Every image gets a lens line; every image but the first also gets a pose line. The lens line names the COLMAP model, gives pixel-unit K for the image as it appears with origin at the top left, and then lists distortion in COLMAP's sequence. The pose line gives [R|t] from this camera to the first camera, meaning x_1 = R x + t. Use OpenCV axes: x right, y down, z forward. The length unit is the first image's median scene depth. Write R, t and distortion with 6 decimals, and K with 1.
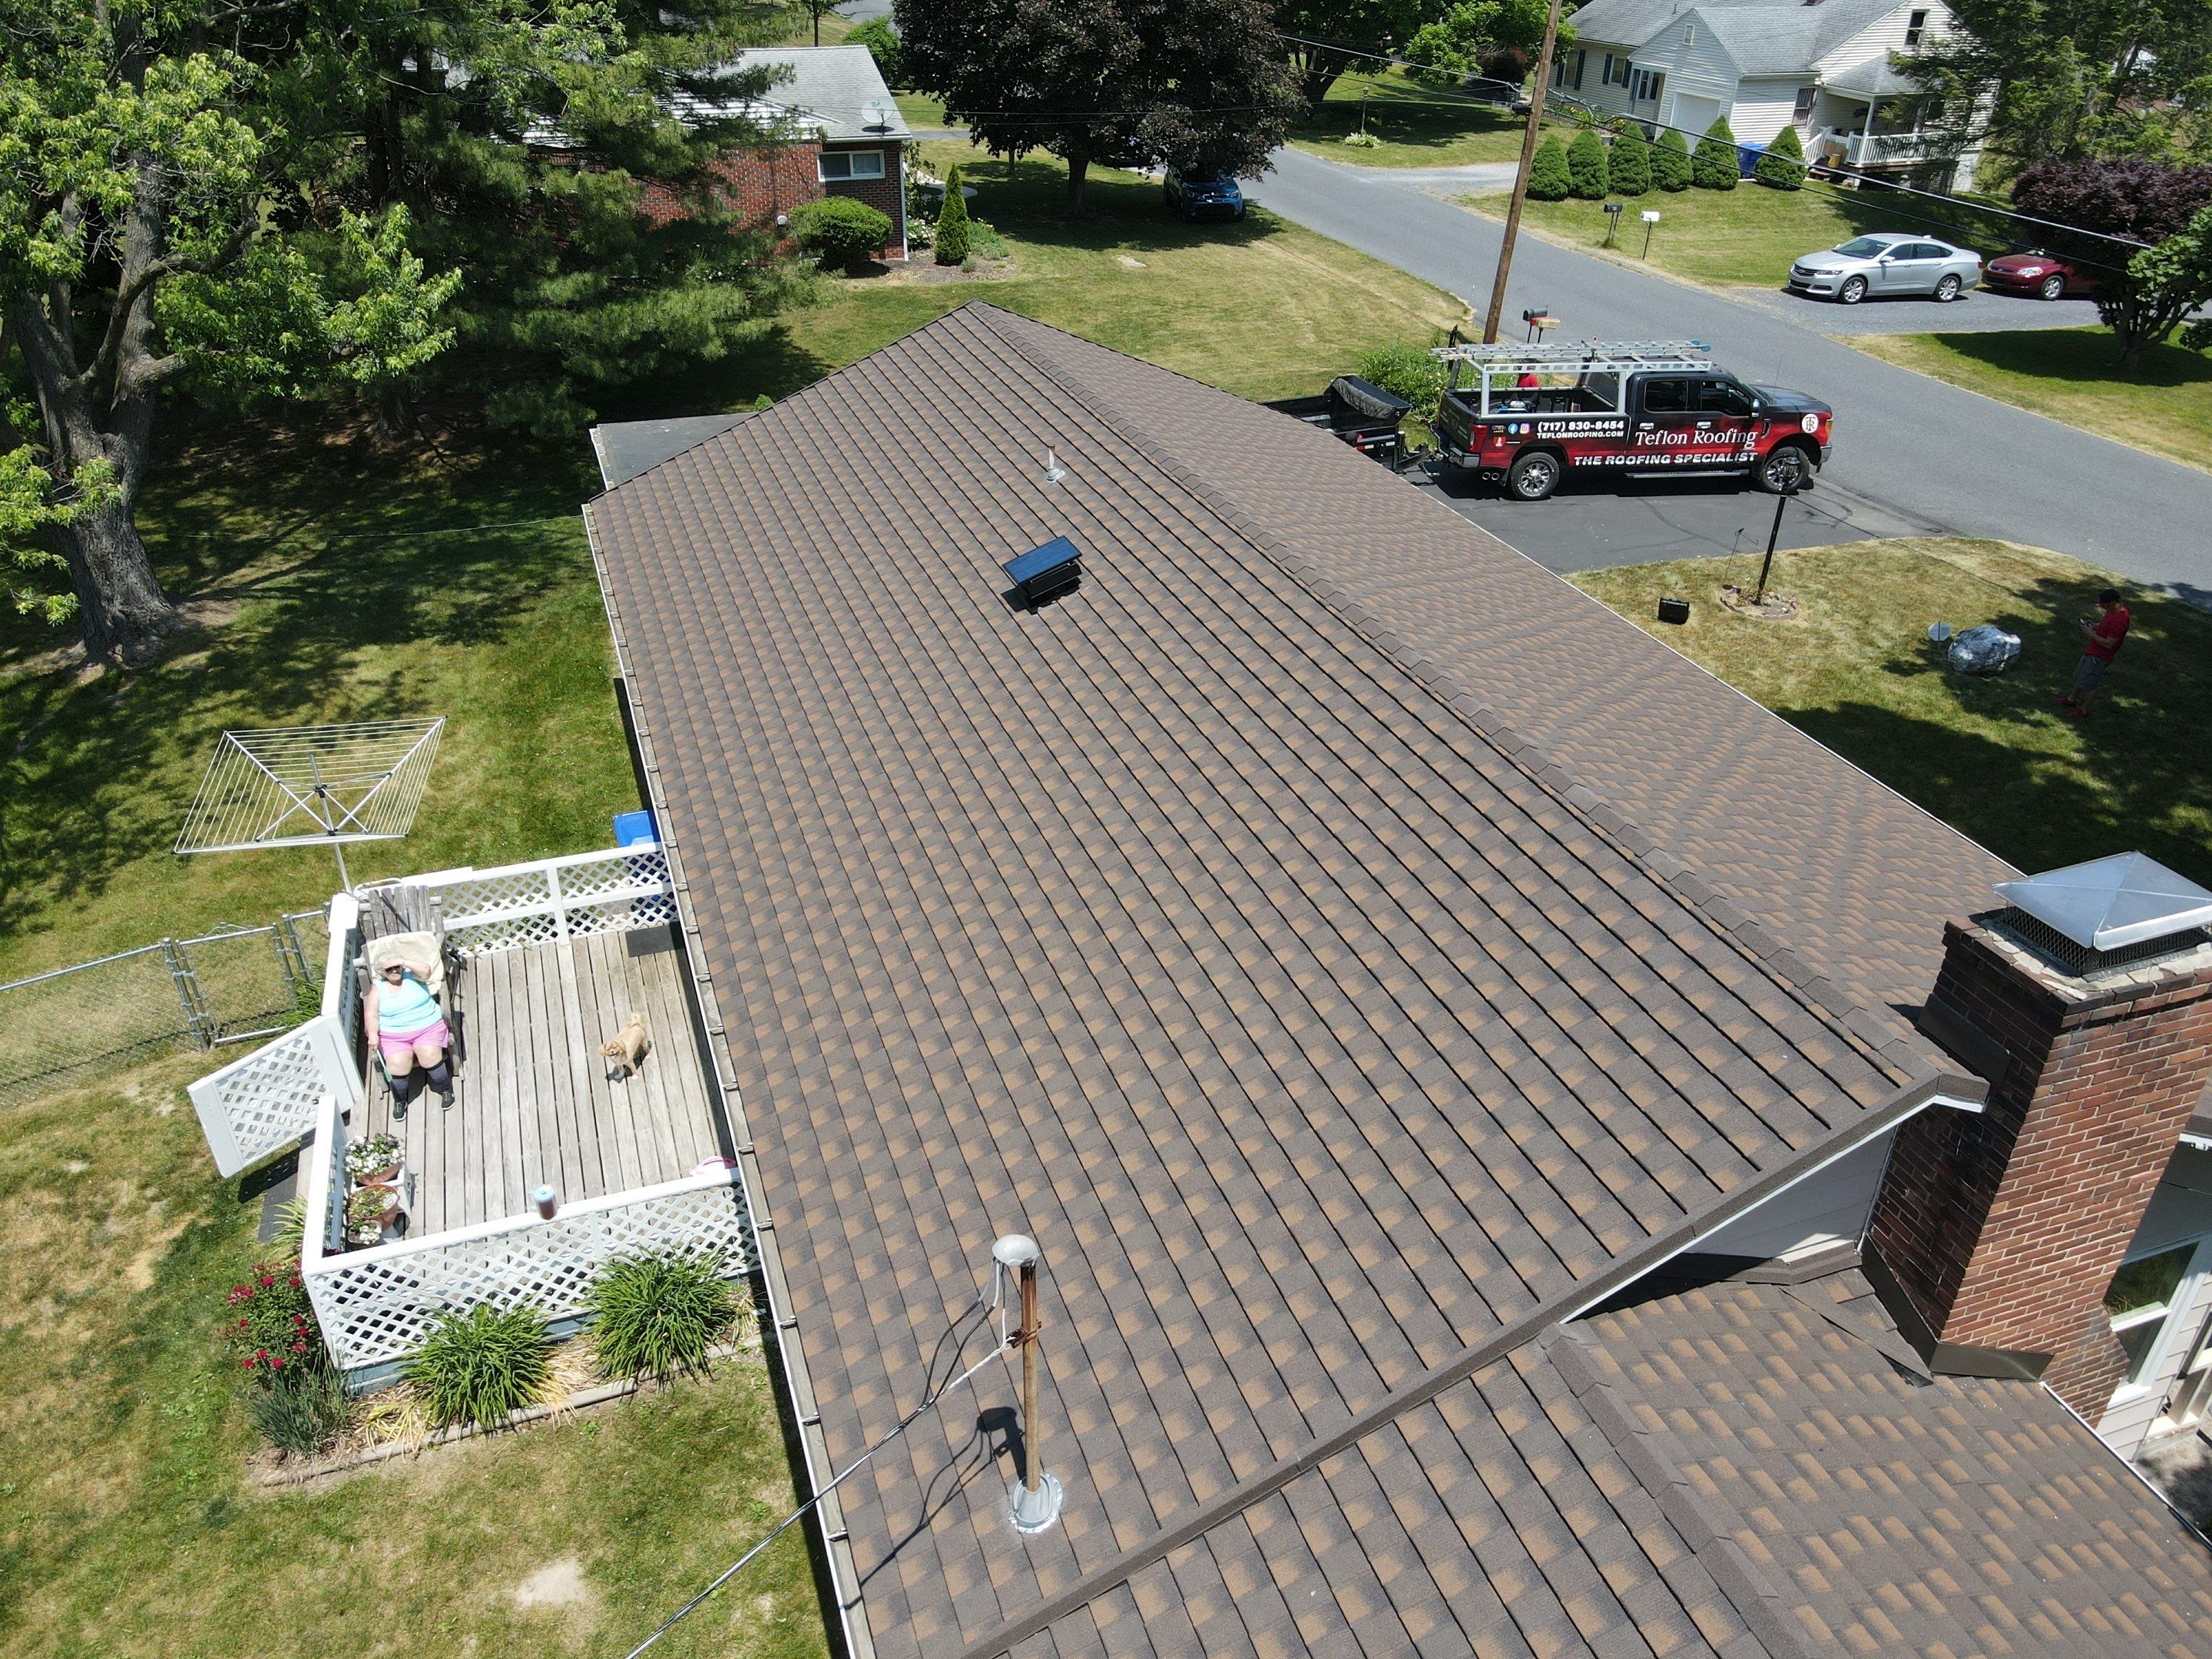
lens RADIAL K [[1628.0, 0, 1106.0], [0, 1628.0, 829.5], [0, 0, 1]] dist [0.015268, 0.009417]
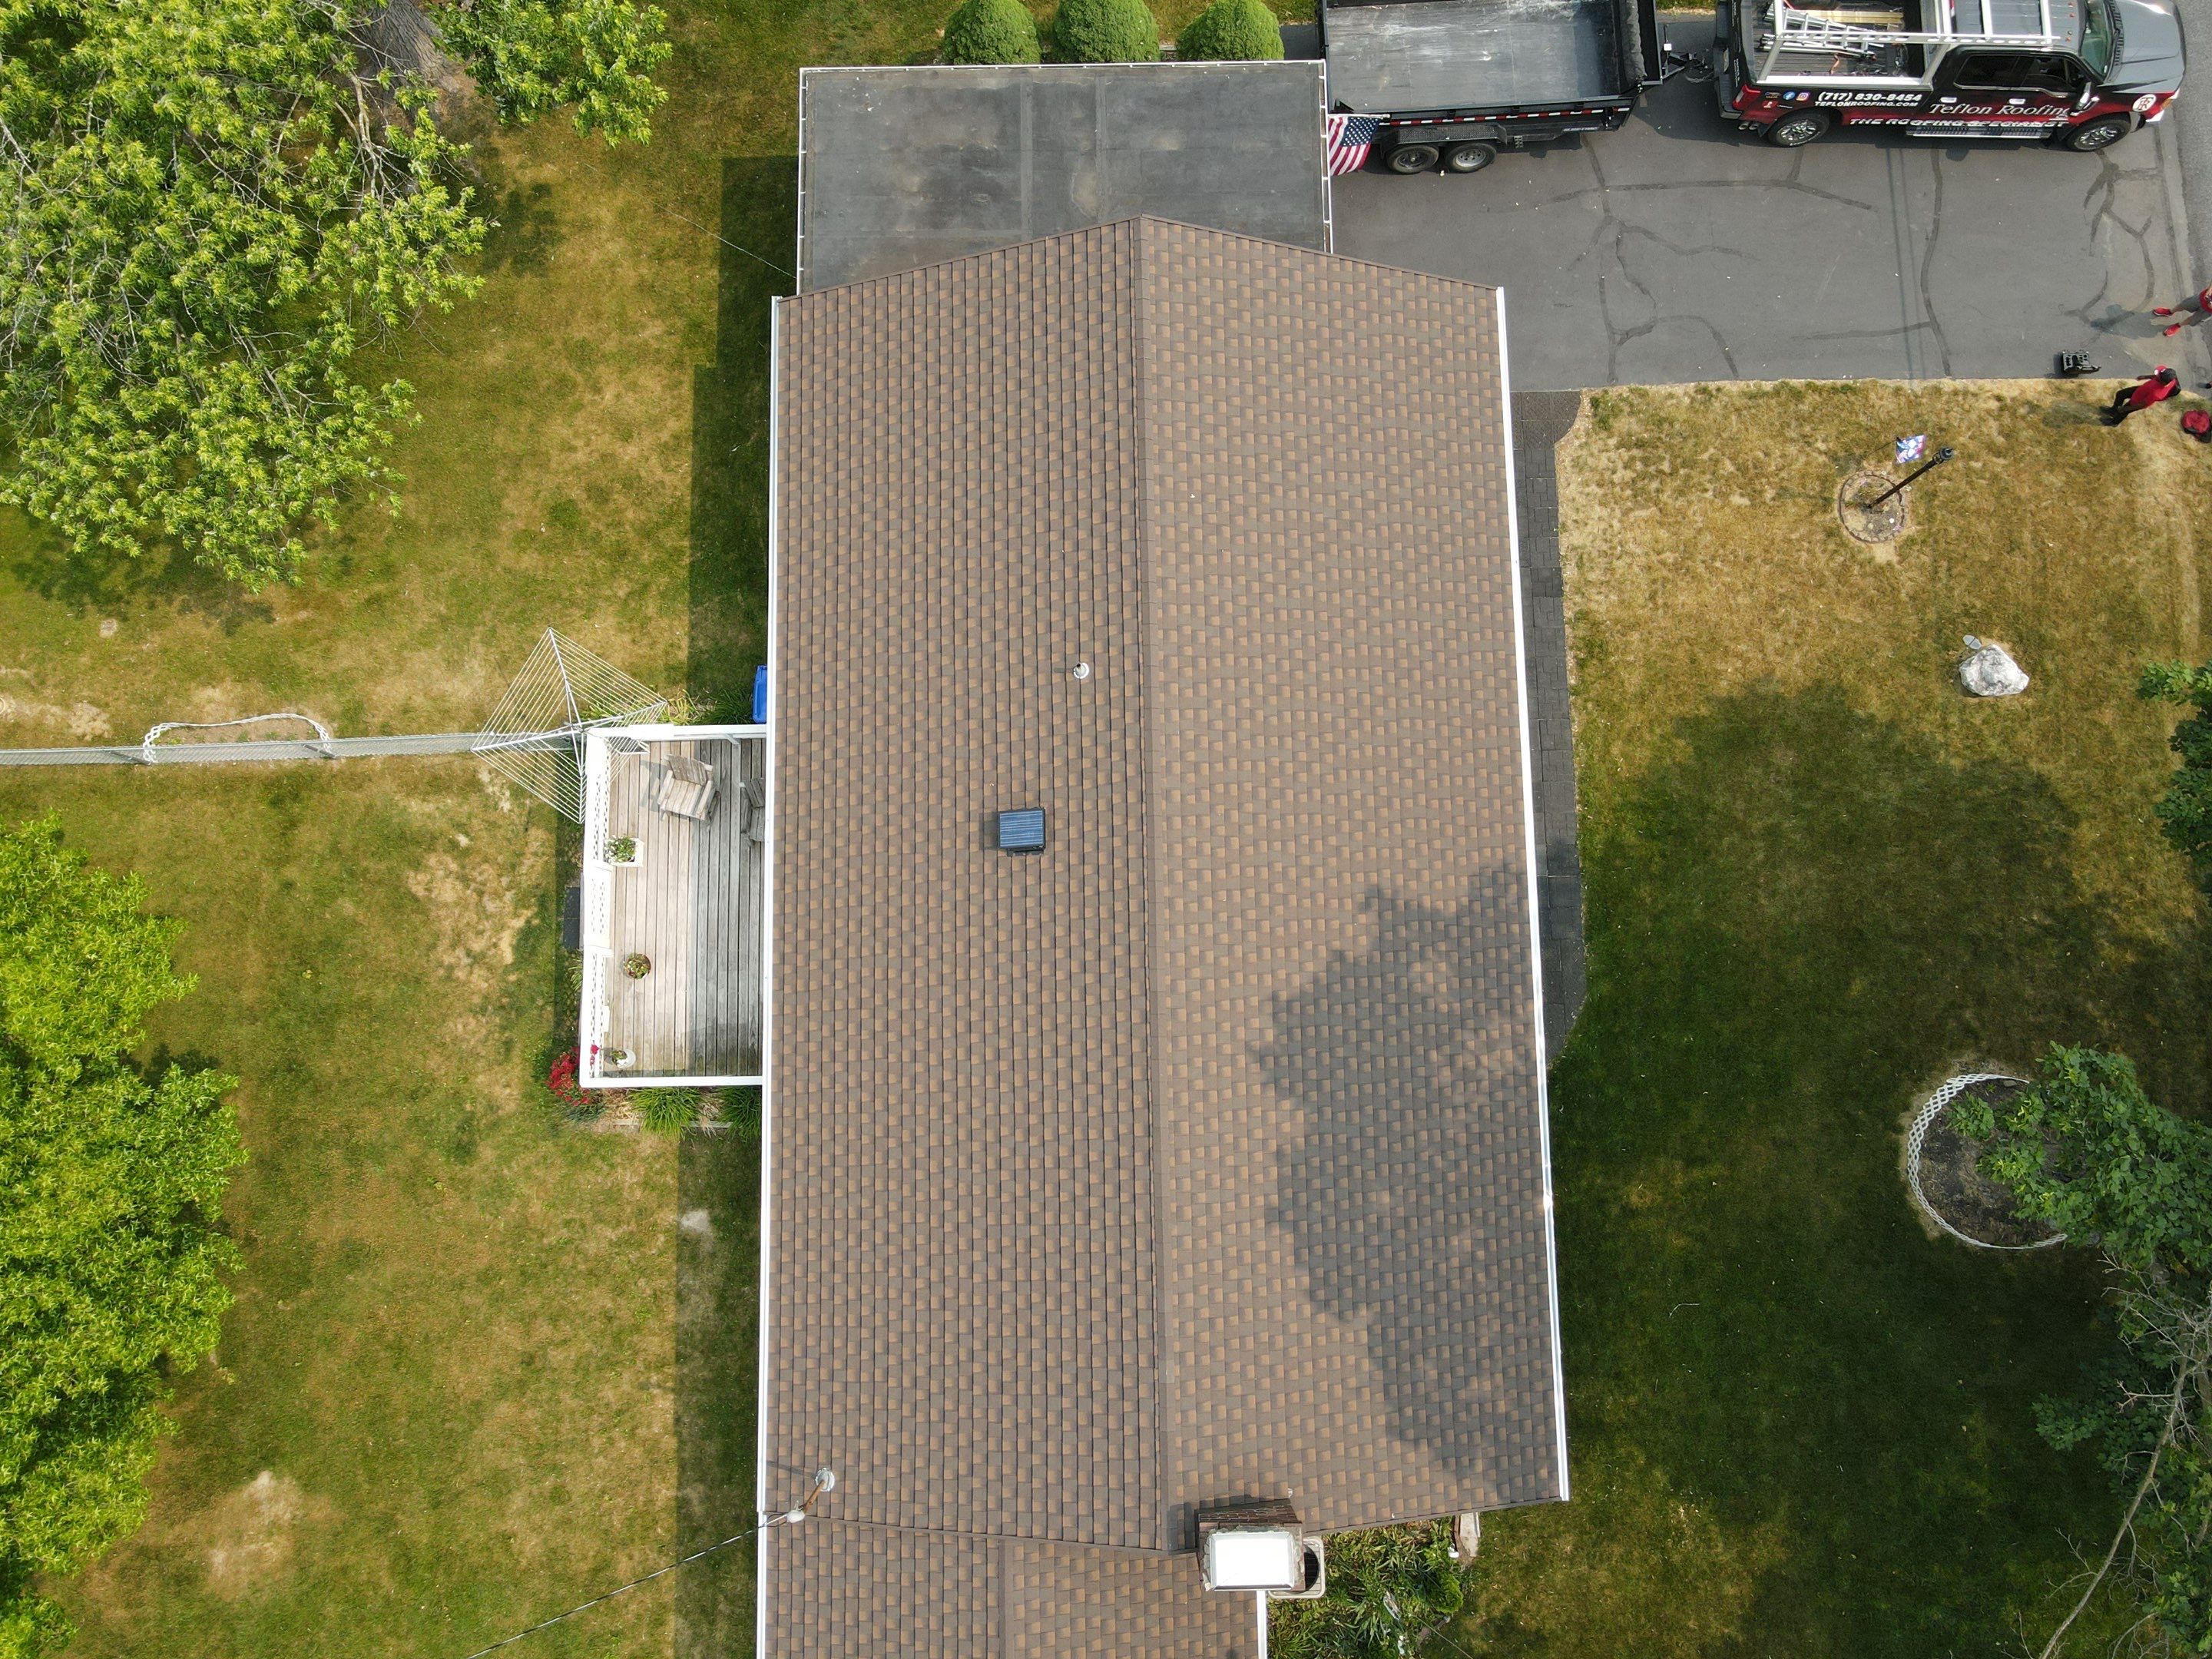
lens RADIAL K [[1634.9, 0, 1106.0], [0, 1634.9, 829.5], [0, 0, 1]] dist [0.000012, 0.042828]
pose [[0.947387, 0.315347, -0.054902, 0.138018], [-0.154446, 0.600580, 0.784507, -1.637299], [0.280365, -0.734752, 0.617685, 0.172552]]
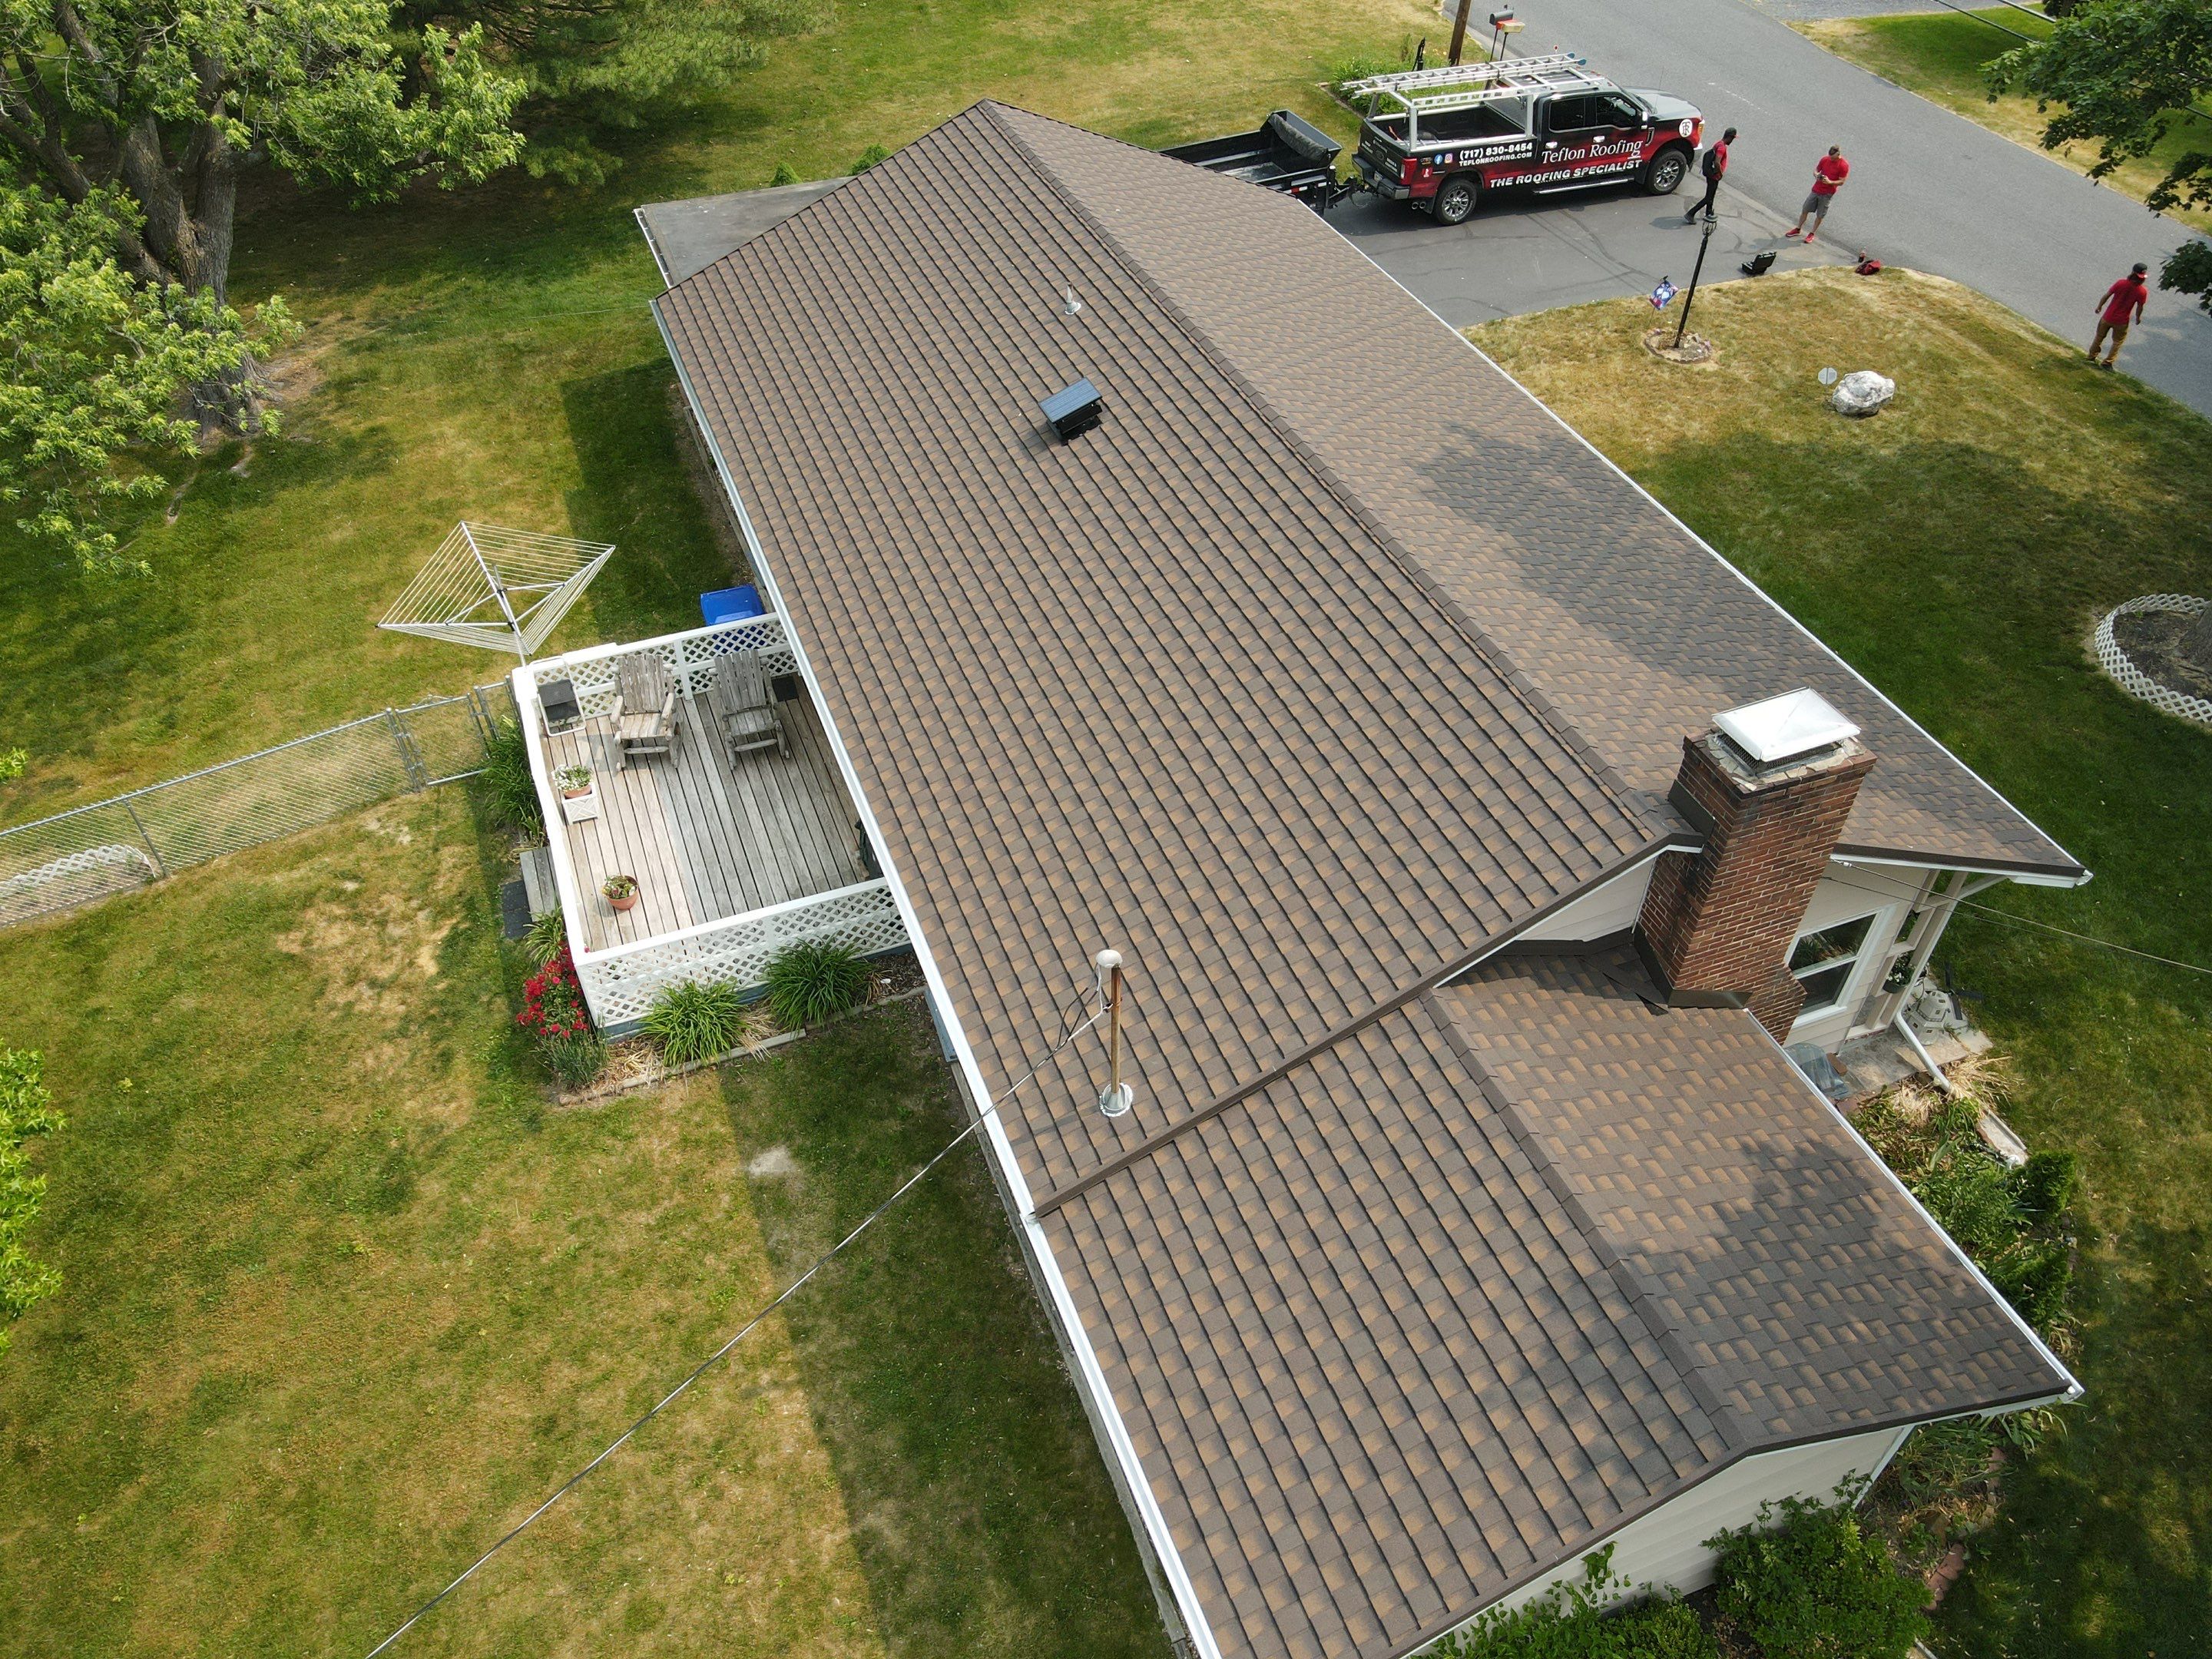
lens RADIAL K [[1628.0, 0, 1106.0], [0, 1628.0, 829.5], [0, 0, 1]] dist [0.015268, 0.009417]
pose [[0.999550, -0.026802, 0.013457, -0.046326], [0.023224, 0.975639, 0.218149, -0.144763], [-0.018976, -0.217739, 0.975823, -0.371476]]
